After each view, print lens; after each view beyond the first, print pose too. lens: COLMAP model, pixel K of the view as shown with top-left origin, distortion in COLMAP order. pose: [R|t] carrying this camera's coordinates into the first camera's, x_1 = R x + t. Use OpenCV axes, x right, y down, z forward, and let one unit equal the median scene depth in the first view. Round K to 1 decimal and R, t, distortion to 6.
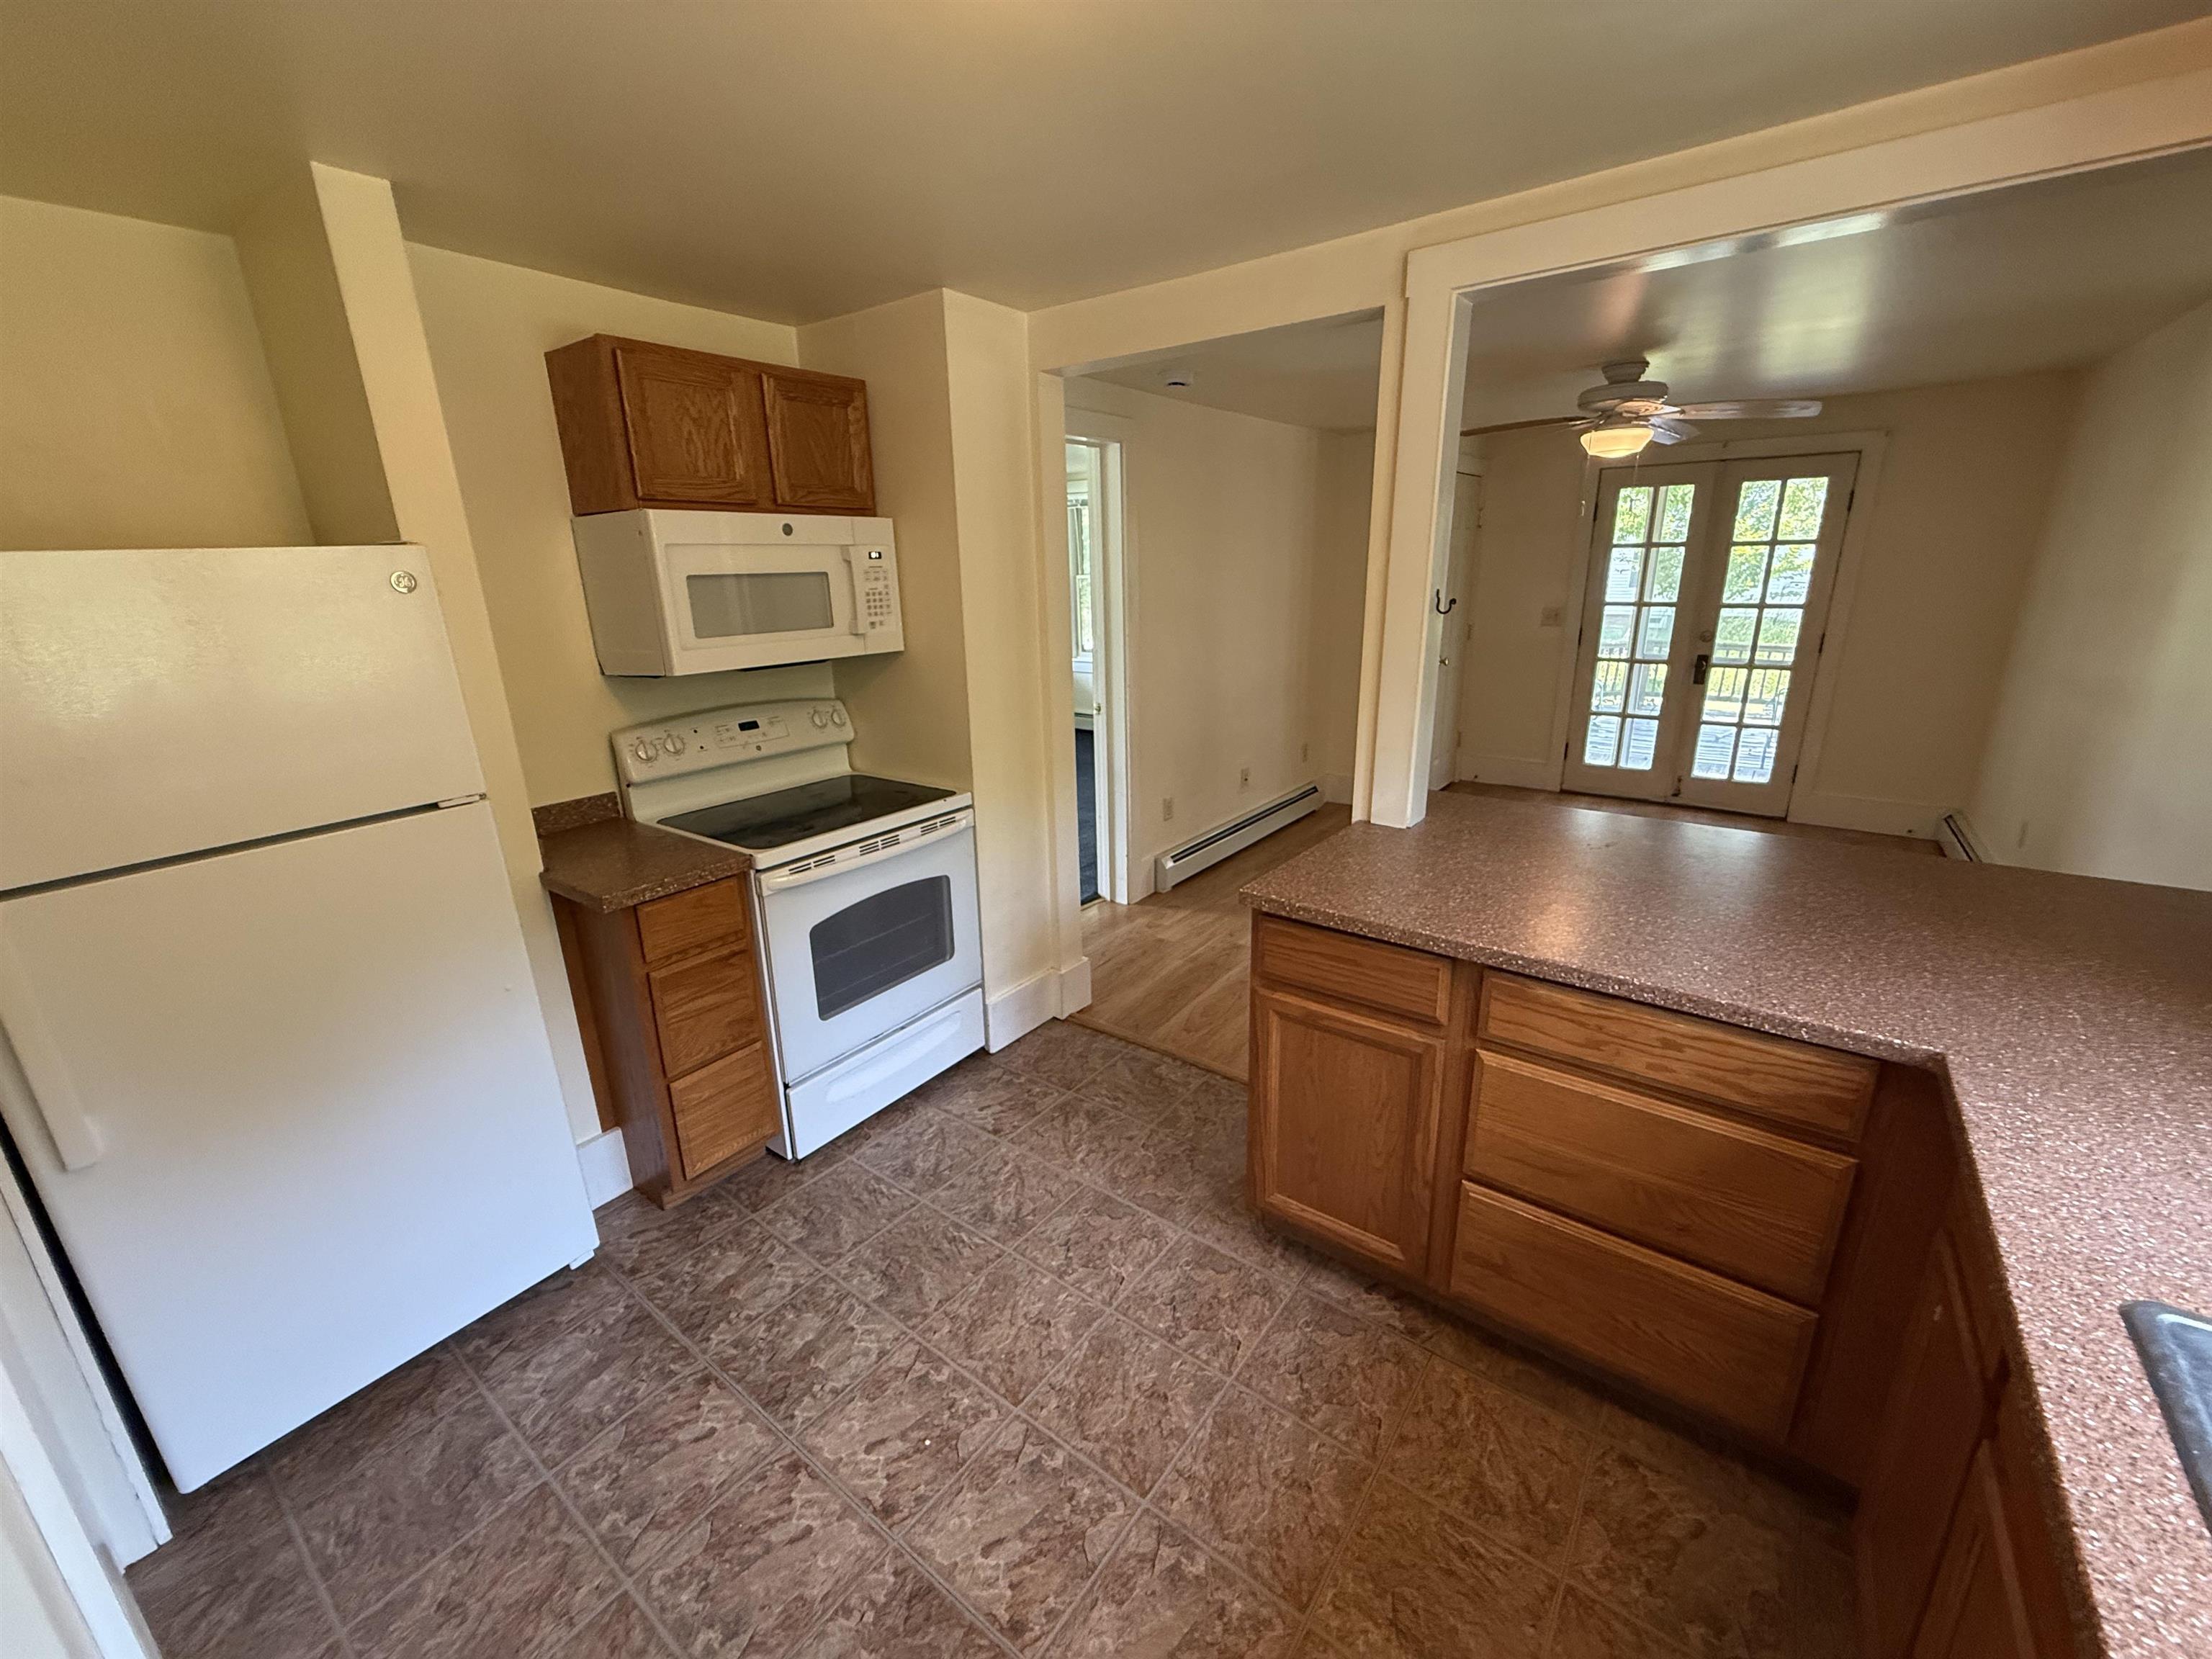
lens RADIAL K [[885.2, 0, 1099.9], [0, 885.2, 821.5], [0, 0, 1]] dist [0.000486, 0.000502]
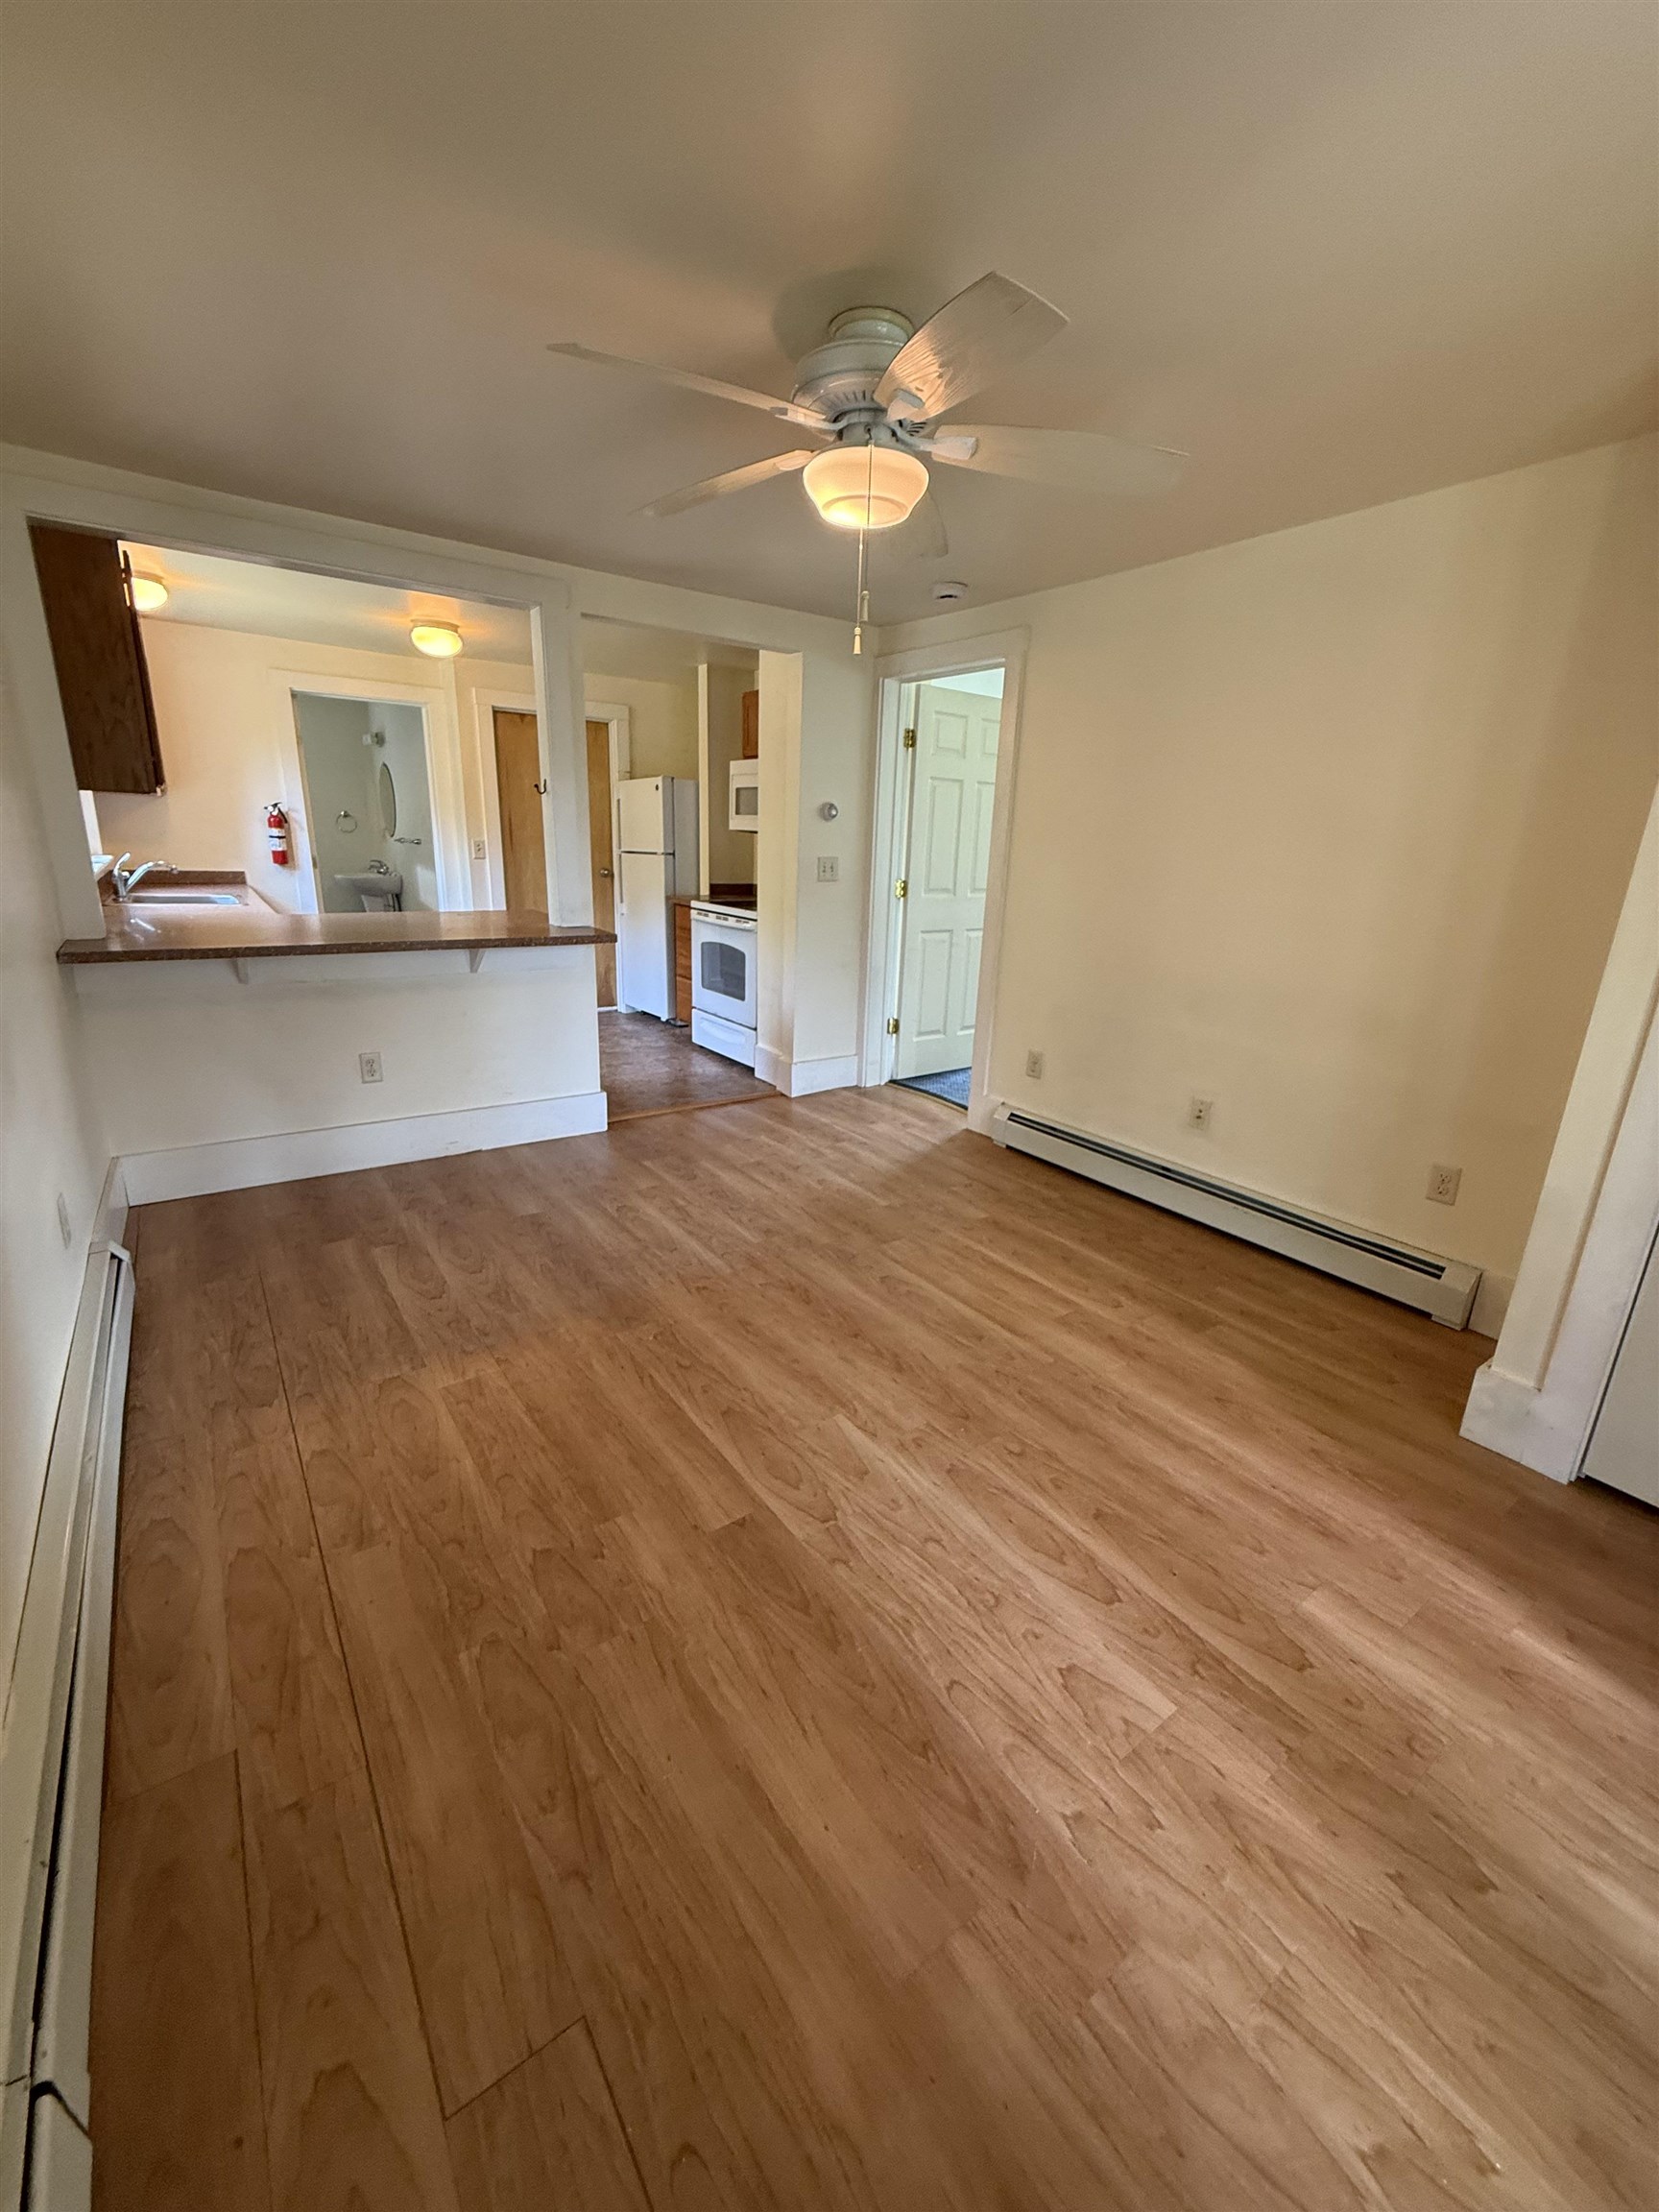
lens RADIAL K [[885.2, 0, 835.8], [0, 885.2, 1101.3], [0, 0, 1]] dist [0.000486, 0.000502]
pose [[-0.291049, 0.287067, -0.912624, 1.489541], [-0.295616, 0.880255, 0.371162, -0.393250], [0.909891, 0.377813, -0.171336, 1.558965]]
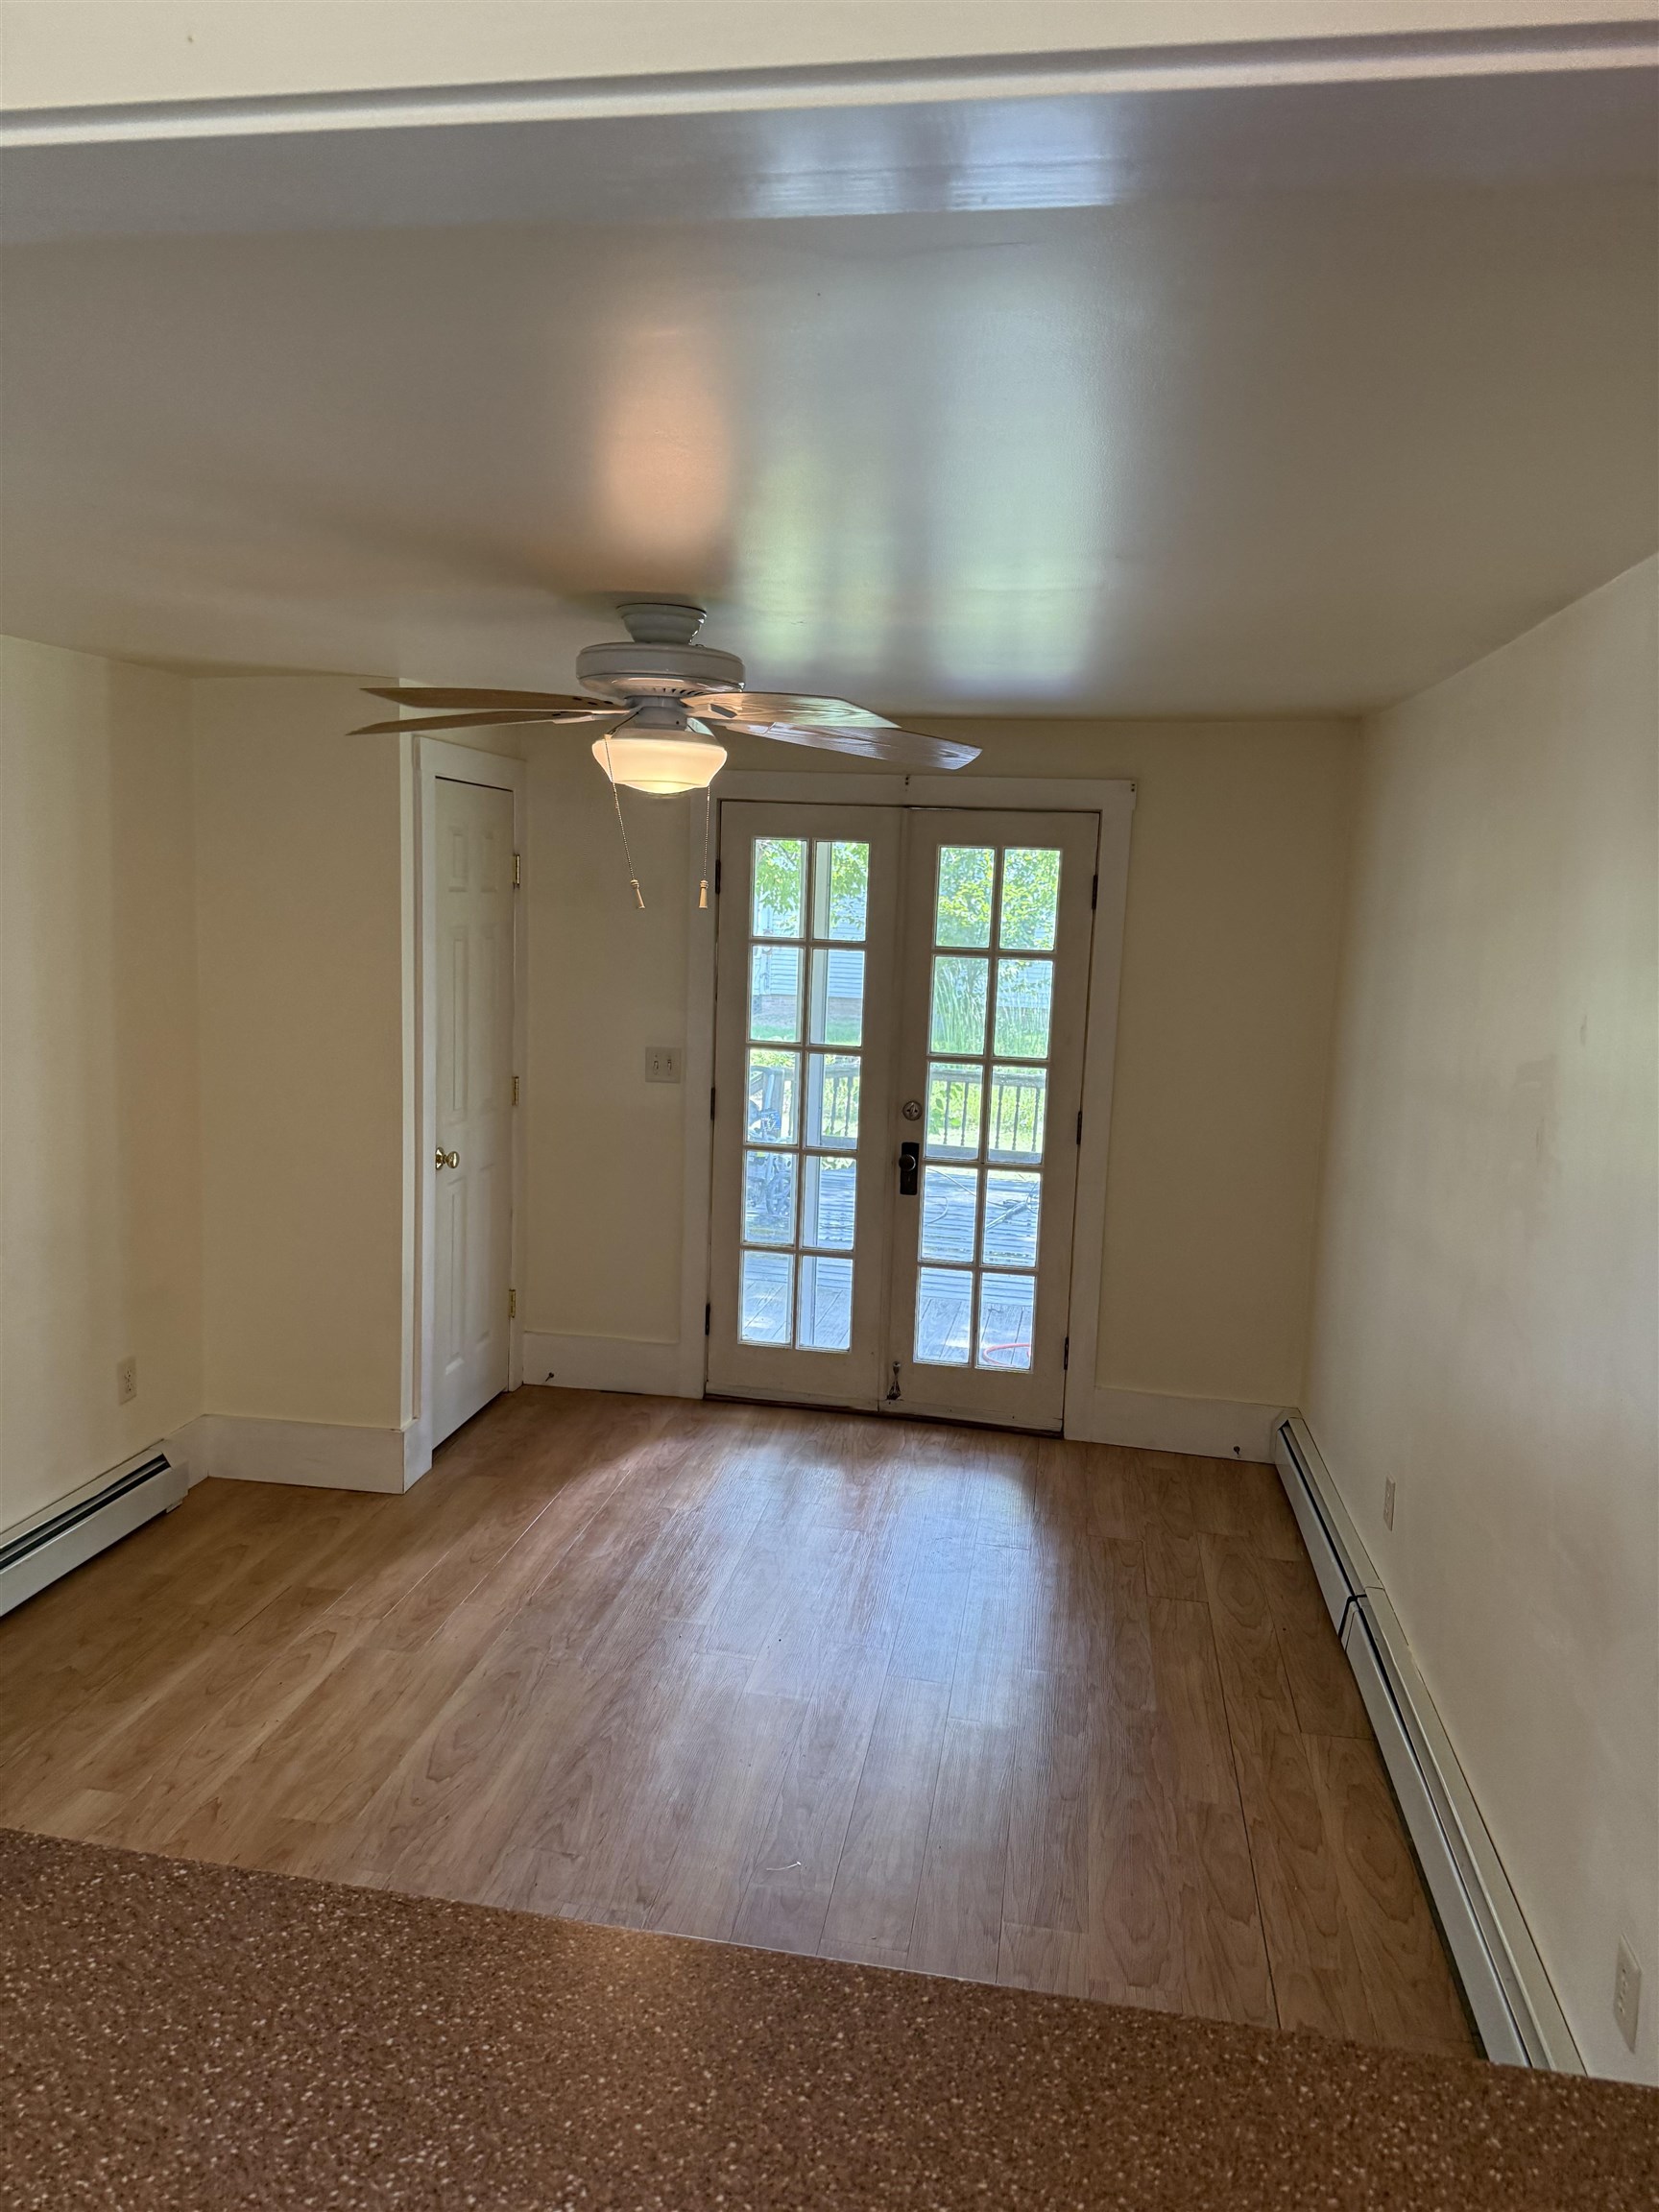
lens RADIAL K [[1557.2, 0, 822.7], [0, 1557.2, 1077.3], [0, 0, 1]] dist [0.068945, -0.070615]
pose [[0.884857, 0.002088, 0.465859, 0.350278], [0.072983, 0.987021, -0.143049, -0.178485], [-0.460111, 0.160578, 0.873220, 0.335737]]
